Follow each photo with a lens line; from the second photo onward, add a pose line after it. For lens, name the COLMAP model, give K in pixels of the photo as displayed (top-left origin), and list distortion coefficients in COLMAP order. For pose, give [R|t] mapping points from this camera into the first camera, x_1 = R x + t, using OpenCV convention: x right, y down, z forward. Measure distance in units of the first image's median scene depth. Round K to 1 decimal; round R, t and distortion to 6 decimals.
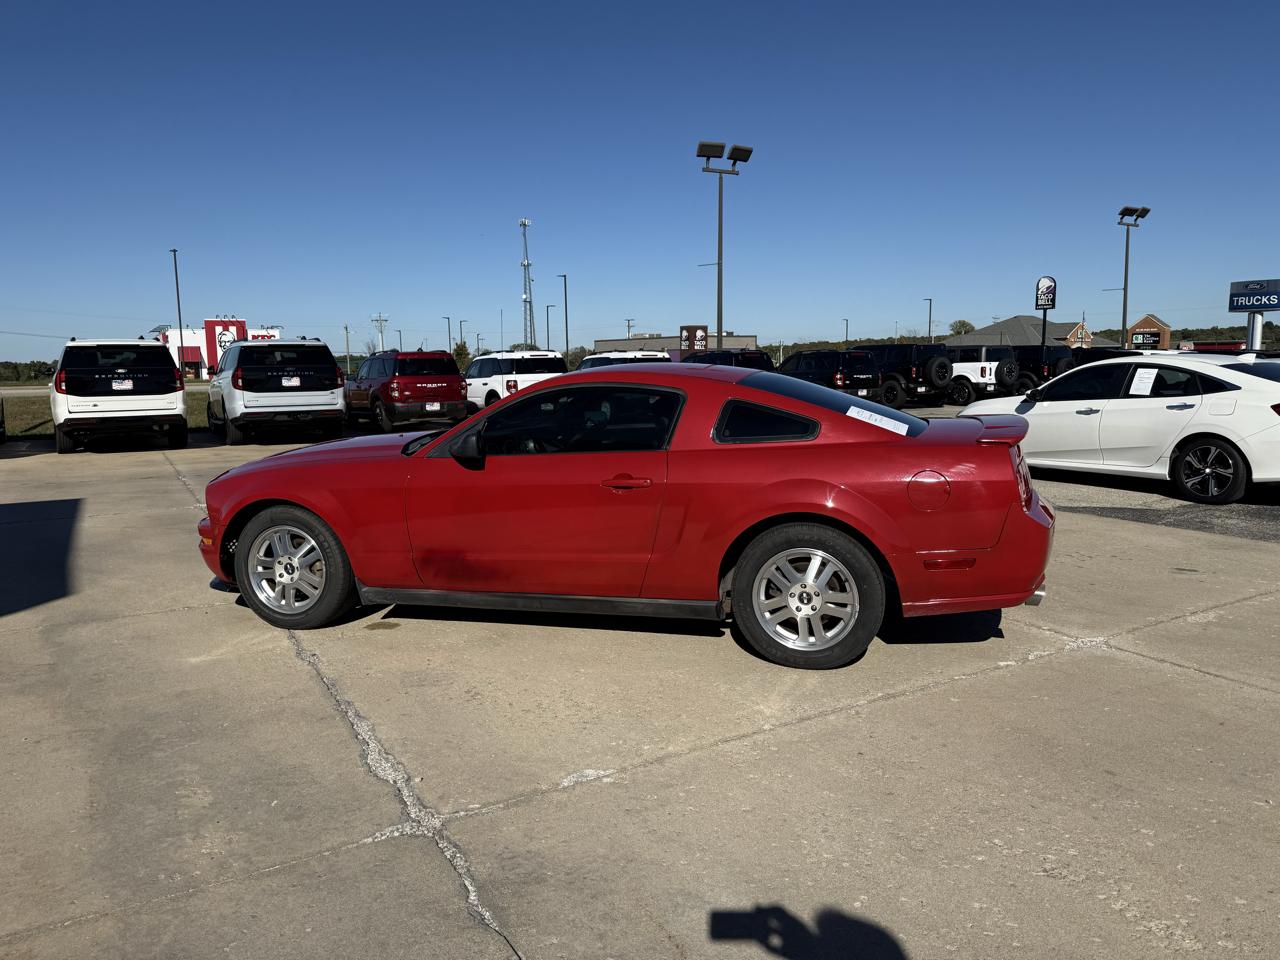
lens RADIAL K [[896.0, 0, 651.4], [0, 896.0, 480.7], [0, 0, 1]] dist [0.067767, -0.094575]
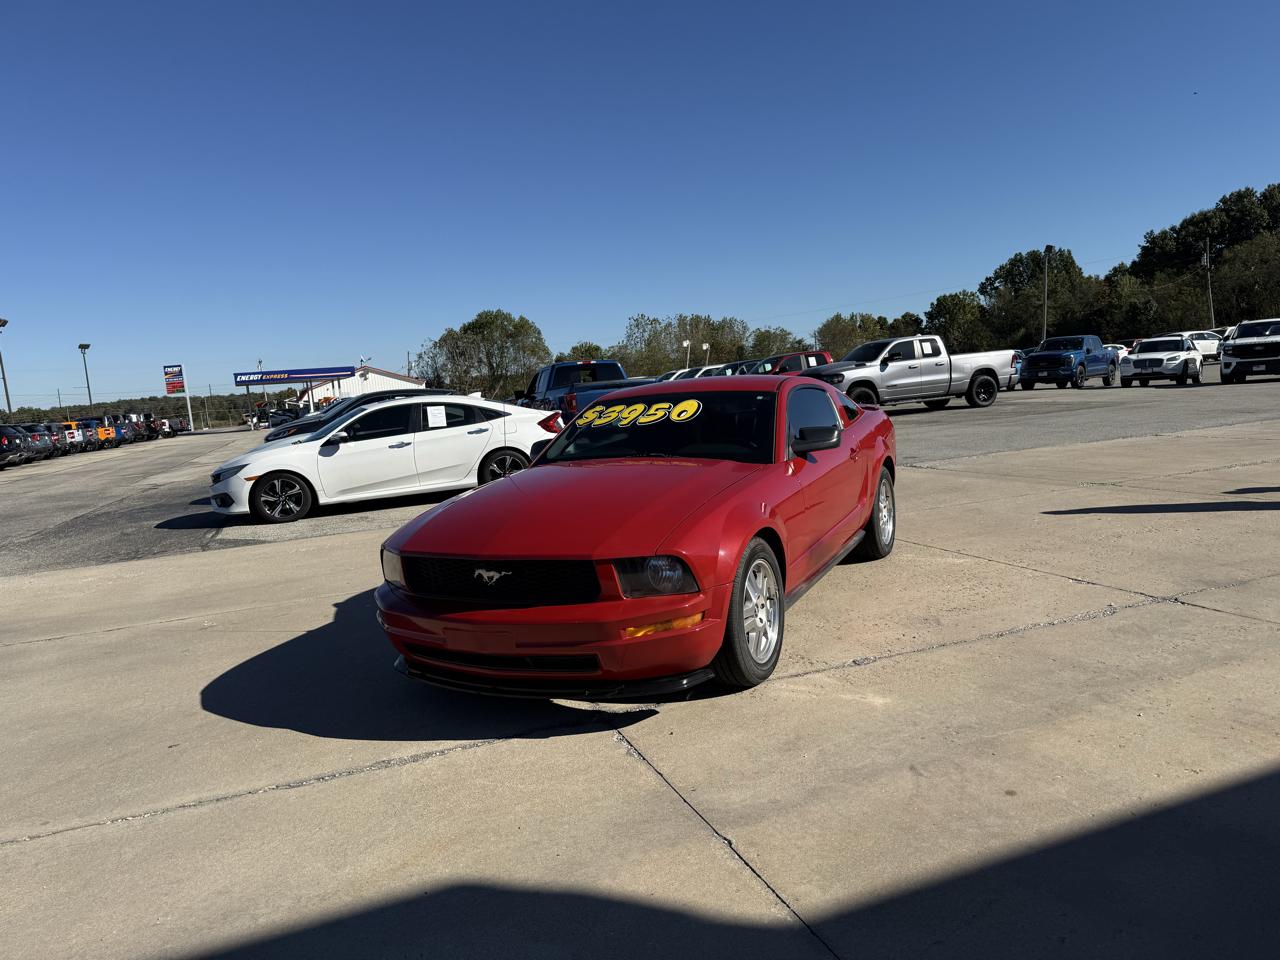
lens RADIAL K [[896.0, 0, 651.6], [0, 896.0, 489.8], [0, 0, 1]] dist [0.067767, -0.094575]
pose [[0.183642, -0.122975, 0.975271, -0.698998], [0.200984, 0.975882, 0.085207, -0.060493], [-0.962227, 0.180366, 0.203929, 0.510348]]
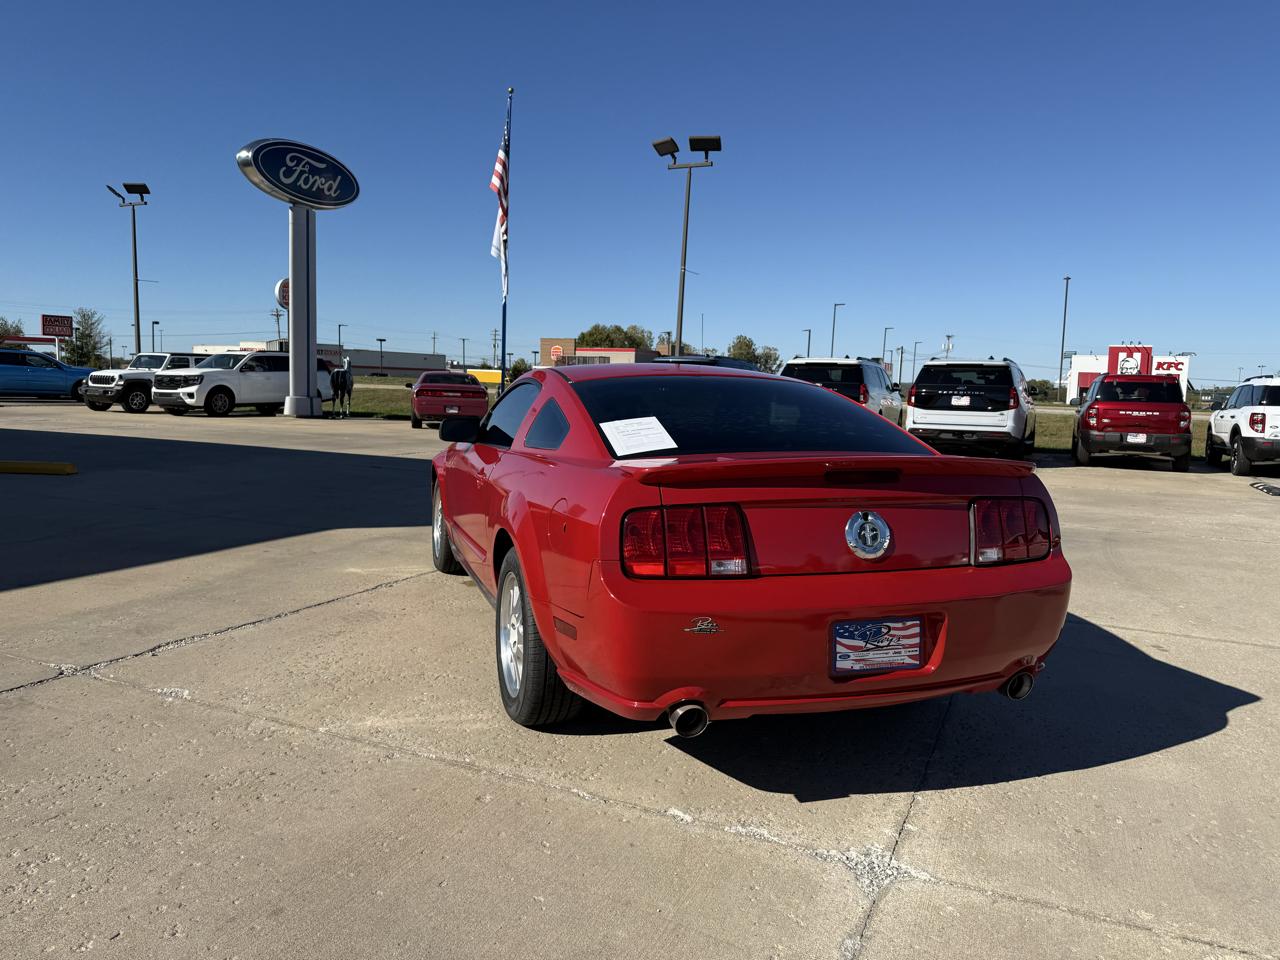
lens RADIAL K [[896.0, 0, 650.5], [0, 896.0, 473.2], [0, 0, 1]] dist [0.067767, -0.094575]
pose [[0.566026, 0.110691, -0.816922, 0.439937], [-0.142324, 0.989186, 0.035419, -0.031438], [0.812009, 0.096219, 0.575659, 0.288411]]
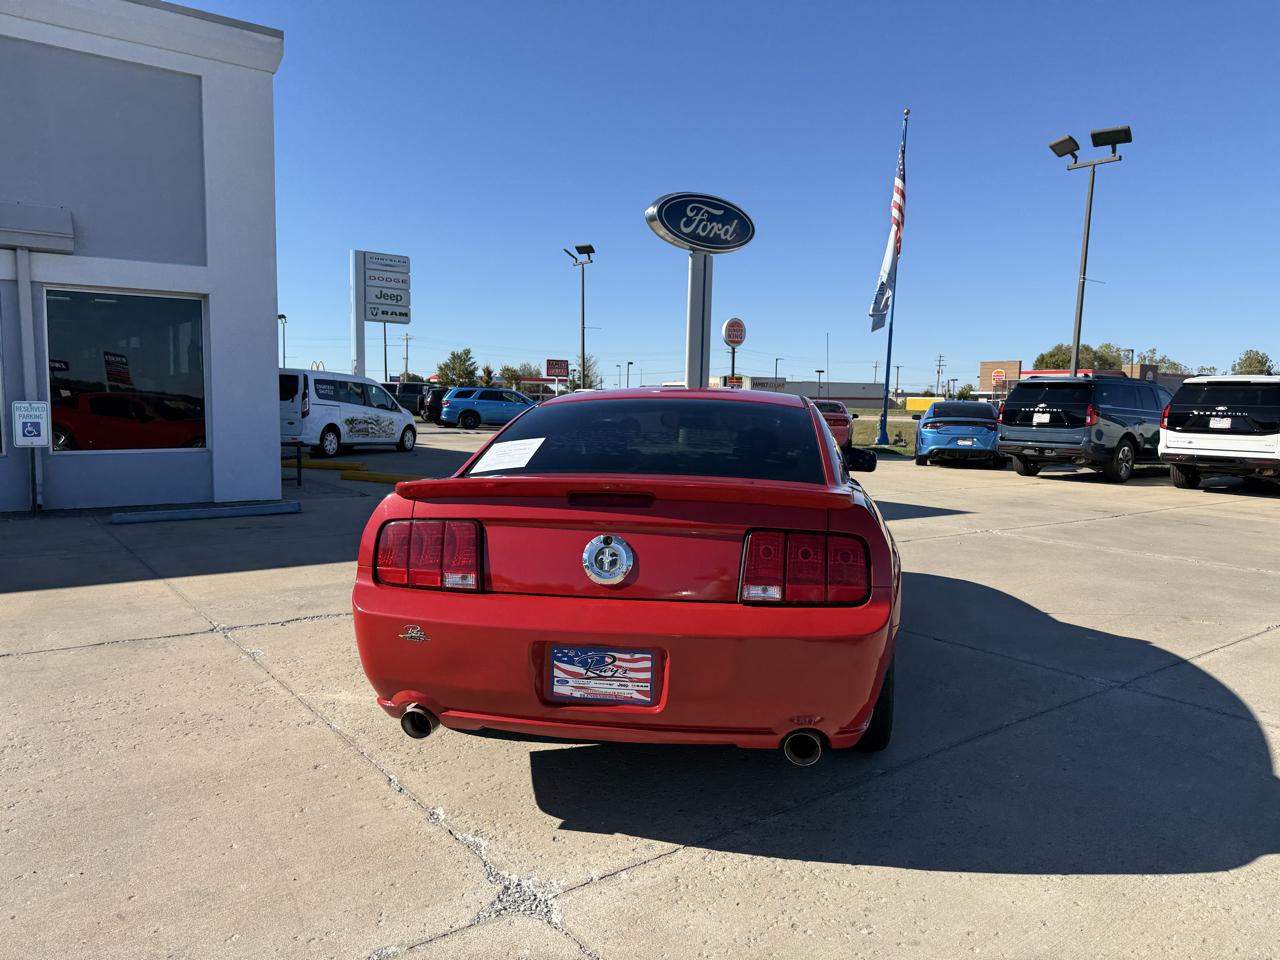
lens RADIAL K [[896.0, 0, 651.0], [0, 896.0, 485.2], [0, 0, 1]] dist [0.067767, -0.094575]
pose [[0.114243, 0.105904, -0.987792, 0.527585], [-0.147814, 0.985046, 0.088514, -0.064218], [0.982395, 0.135897, 0.128189, 0.512897]]
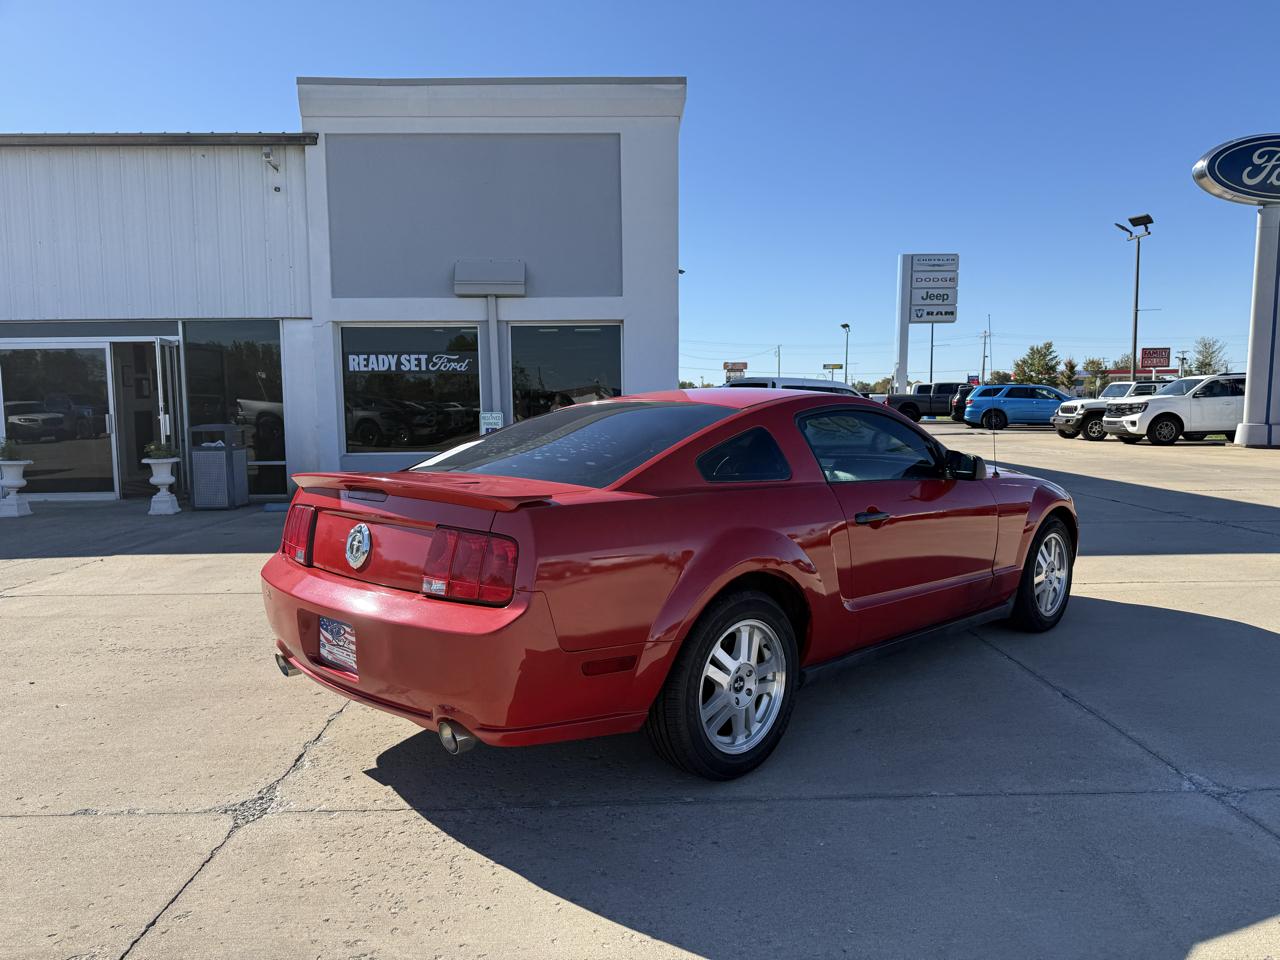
lens RADIAL K [[896.0, 0, 650.0], [0, 896.0, 493.6], [0, 0, 1]] dist [0.067767, -0.094575]
pose [[-0.493705, 0.106411, -0.863095, 0.474026], [-0.097298, 0.979494, 0.176419, -0.105160], [0.864169, 0.171076, -0.473227, 0.811302]]
